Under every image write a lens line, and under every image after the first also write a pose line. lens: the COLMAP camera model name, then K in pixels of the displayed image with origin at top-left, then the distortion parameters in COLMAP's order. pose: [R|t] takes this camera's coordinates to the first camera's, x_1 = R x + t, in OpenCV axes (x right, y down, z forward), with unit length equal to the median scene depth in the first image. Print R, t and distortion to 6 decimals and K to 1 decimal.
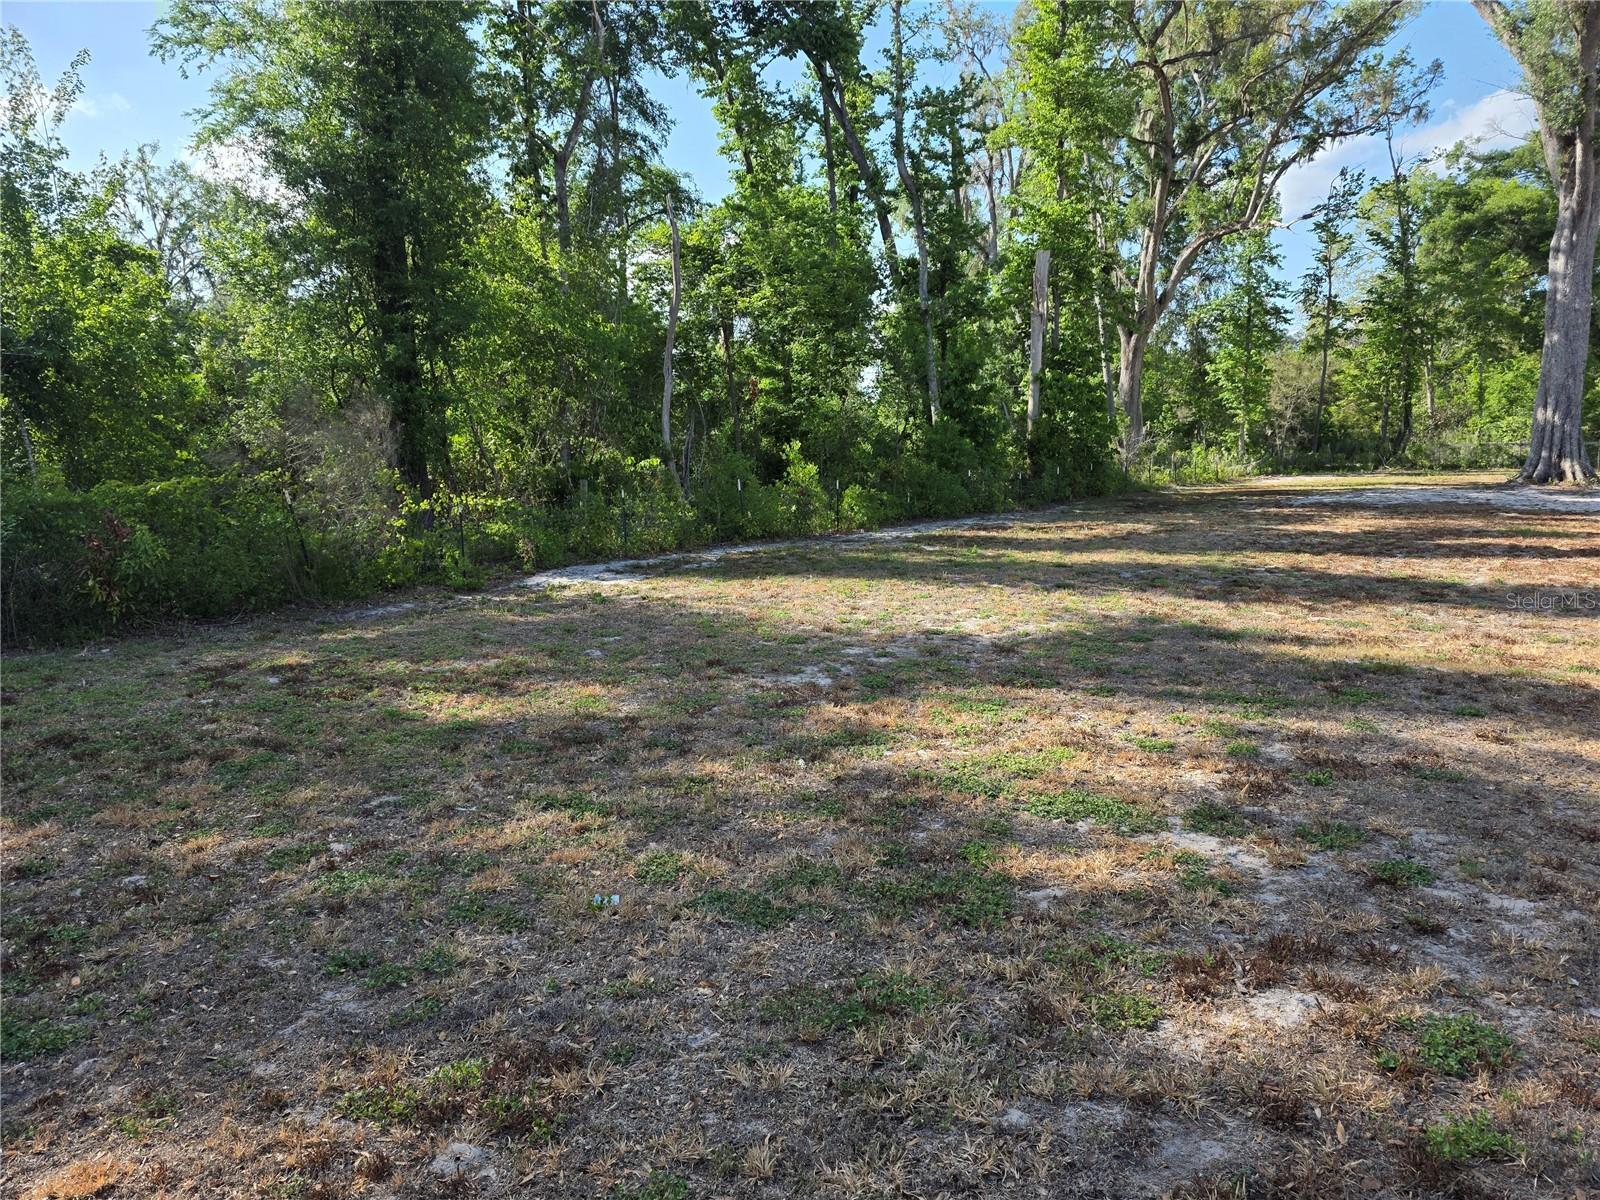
lens RADIAL K [[1070.6, 0, 803.2], [0, 1070.6, 610.8], [0, 0, 1]] dist [0.070498, -0.067673]
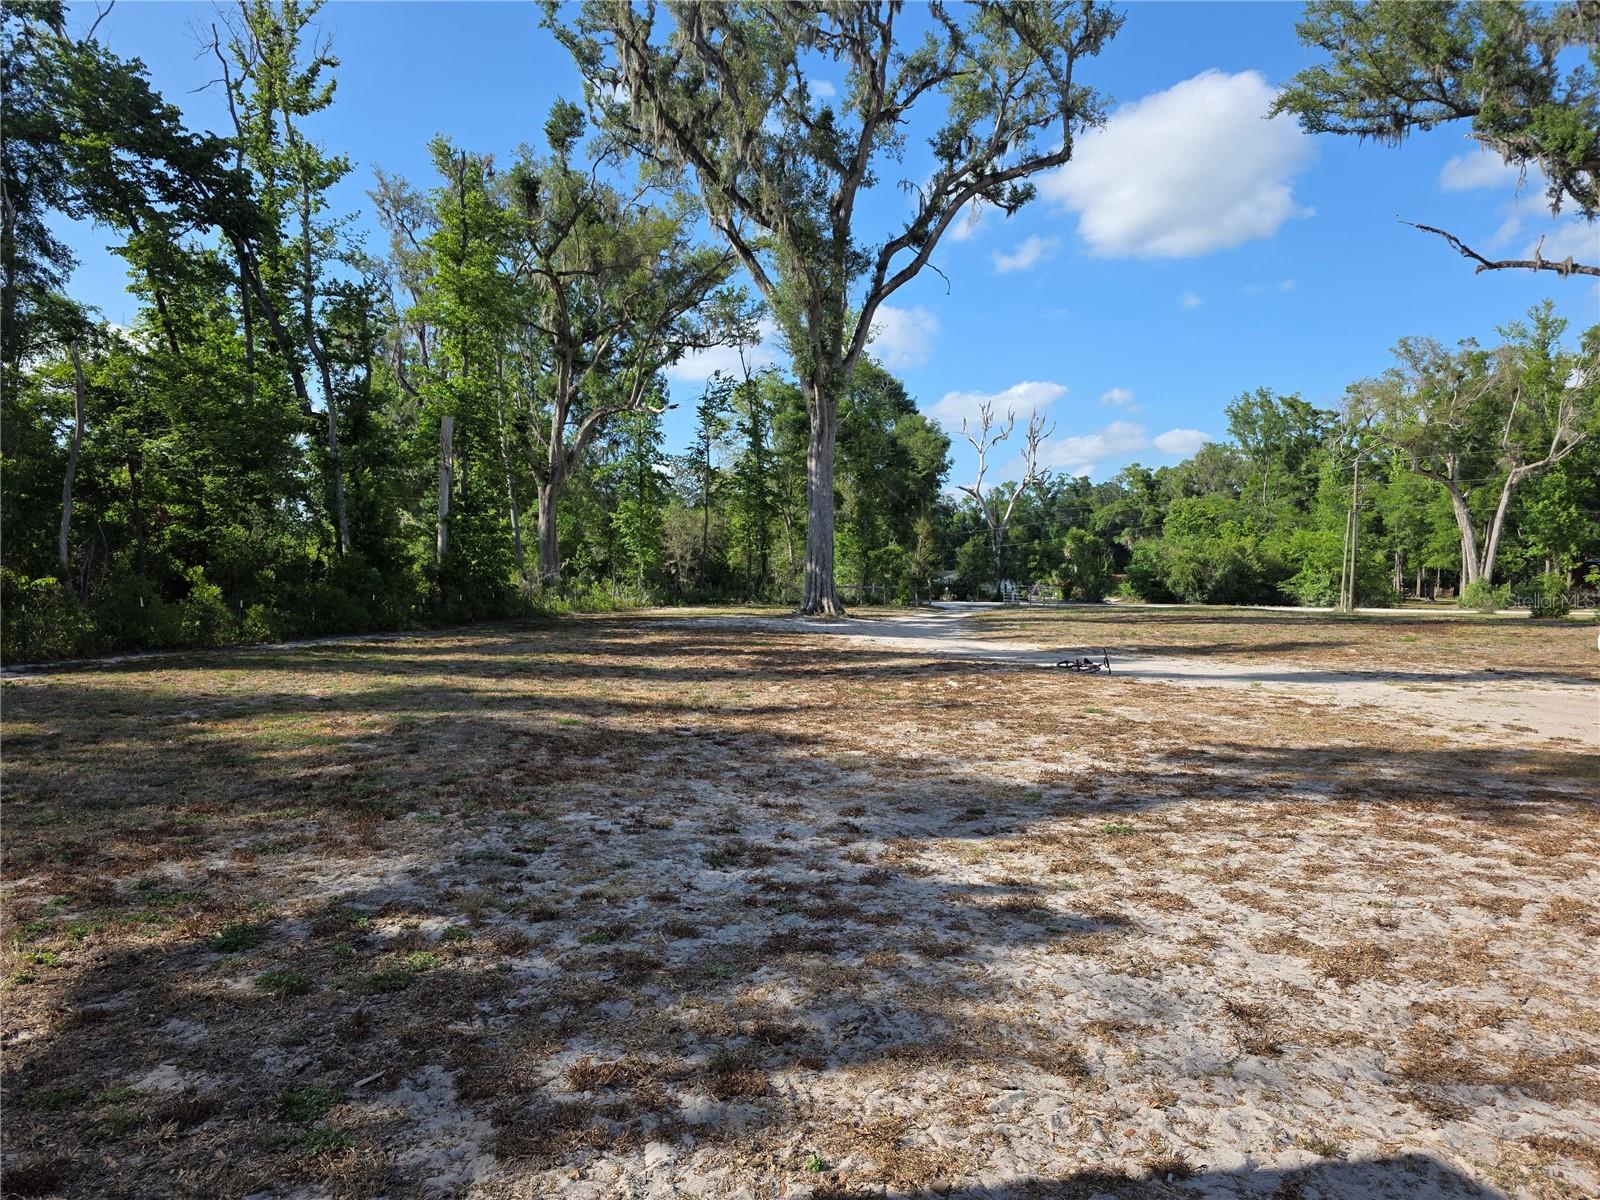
lens RADIAL K [[1070.6, 0, 803.2], [0, 1070.6, 610.8], [0, 0, 1]] dist [0.070498, -0.067673]
pose [[0.885639, 0.012029, 0.464218, 0.018289], [0.043243, 0.993184, -0.108235, 0.032959], [-0.462356, 0.115931, 0.879083, -0.241519]]
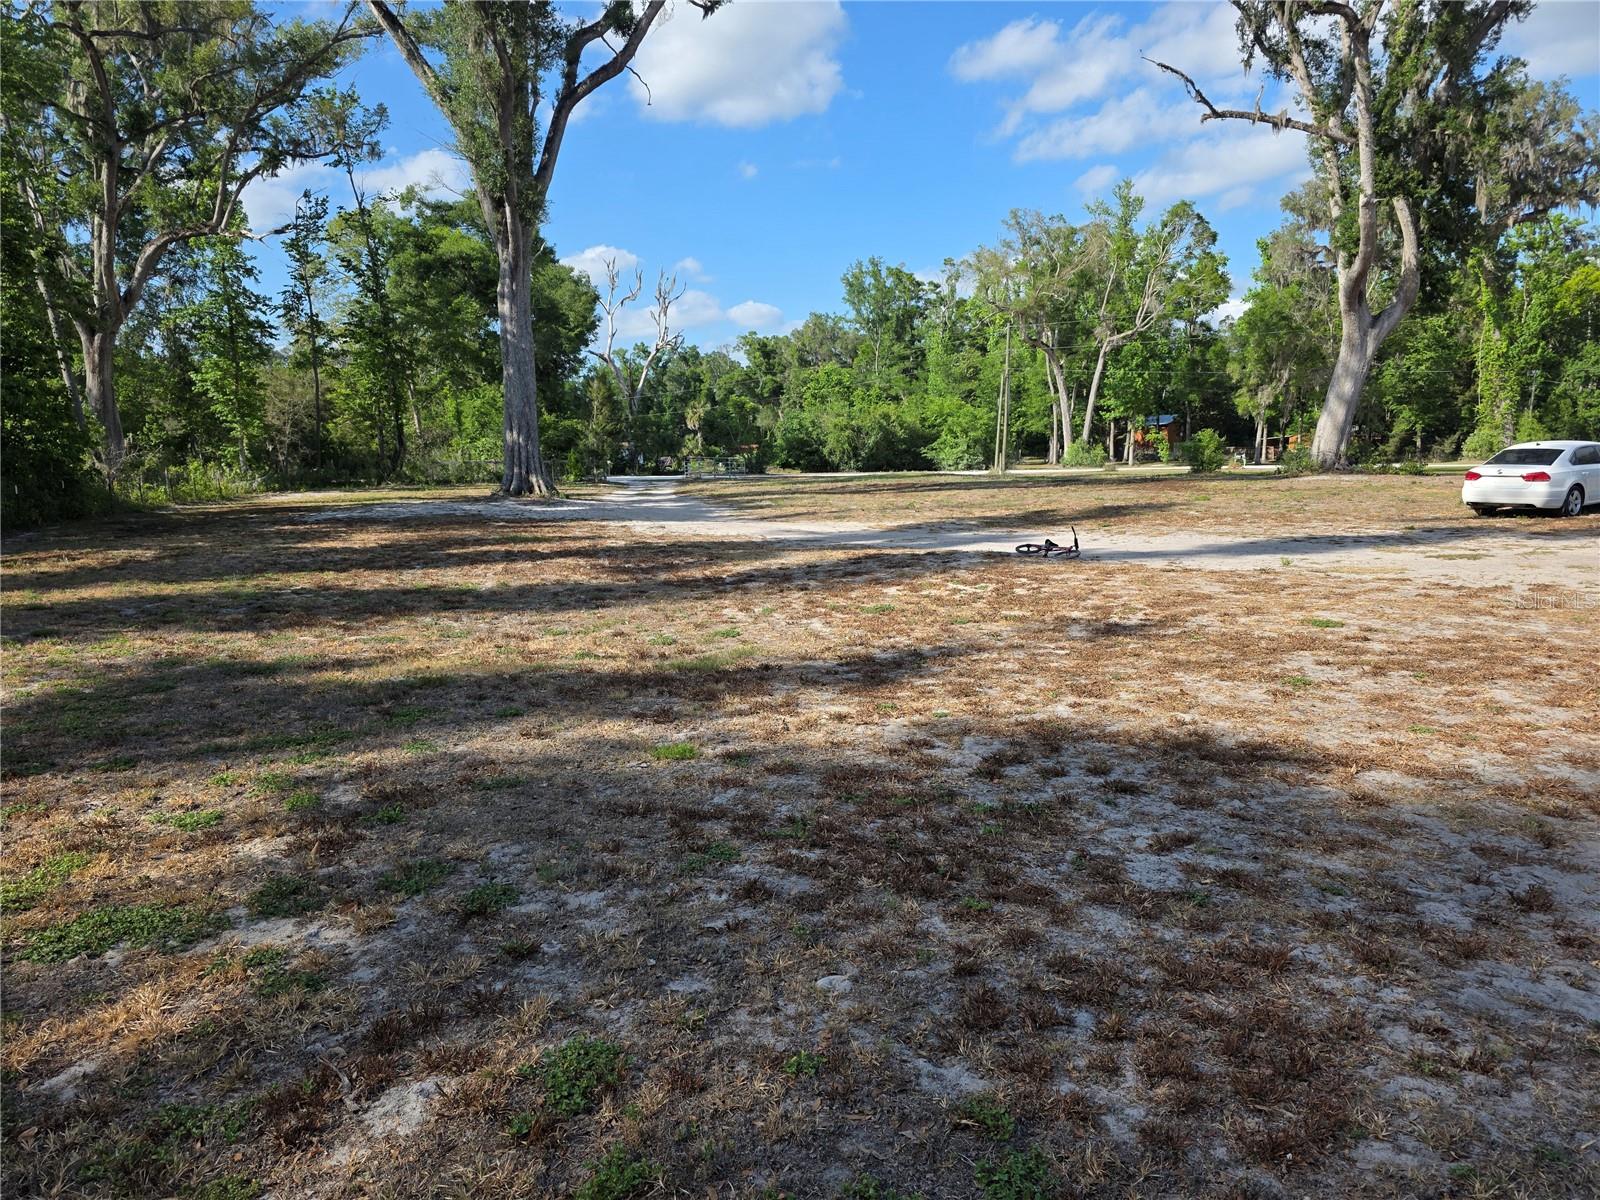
lens RADIAL K [[1070.1, 0, 793.9], [0, 1070.1, 607.2], [0, 0, 1]] dist [0.066183, -0.062118]
pose [[0.661423, -0.100551, 0.743242, 0.003702], [0.113469, 0.992981, 0.033359, -0.002381], [-0.741380, 0.062270, 0.668190, 0.013947]]
